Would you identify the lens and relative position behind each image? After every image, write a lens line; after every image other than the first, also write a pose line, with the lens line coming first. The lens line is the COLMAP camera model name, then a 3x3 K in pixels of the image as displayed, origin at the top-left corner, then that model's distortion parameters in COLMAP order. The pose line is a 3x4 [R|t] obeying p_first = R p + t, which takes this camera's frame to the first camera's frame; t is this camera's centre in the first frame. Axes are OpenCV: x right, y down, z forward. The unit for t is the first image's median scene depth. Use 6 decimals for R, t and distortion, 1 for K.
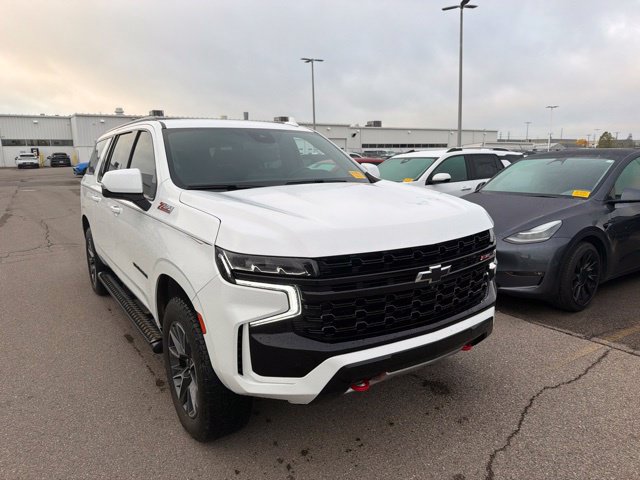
lens RADIAL K [[426.5, 0, 324.7], [0, 426.5, 239.3], [0, 0, 1]] dist [0.003331, -0.001537]
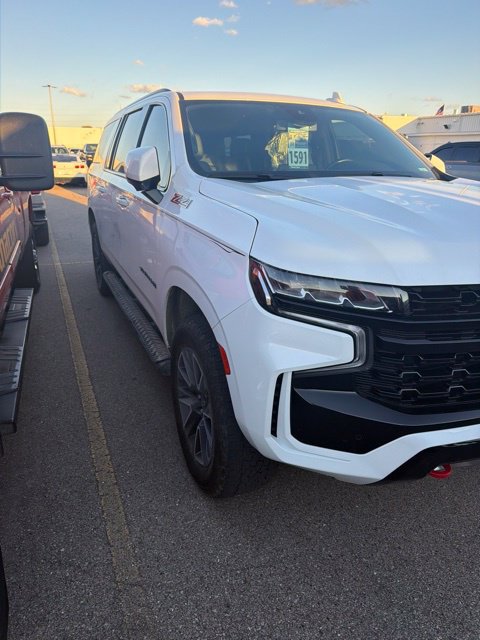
lens RADIAL K [[427.4, 0, 240.0], [0, 427.4, 320.0], [0, 0, 1]] dist [0.002269, -0.000019]
pose [[0.978198, 0.092043, -0.186162, -0.132944], [-0.058742, 0.982442, 0.177079, -0.006324], [0.199192, -0.162283, 0.966430, 0.303951]]
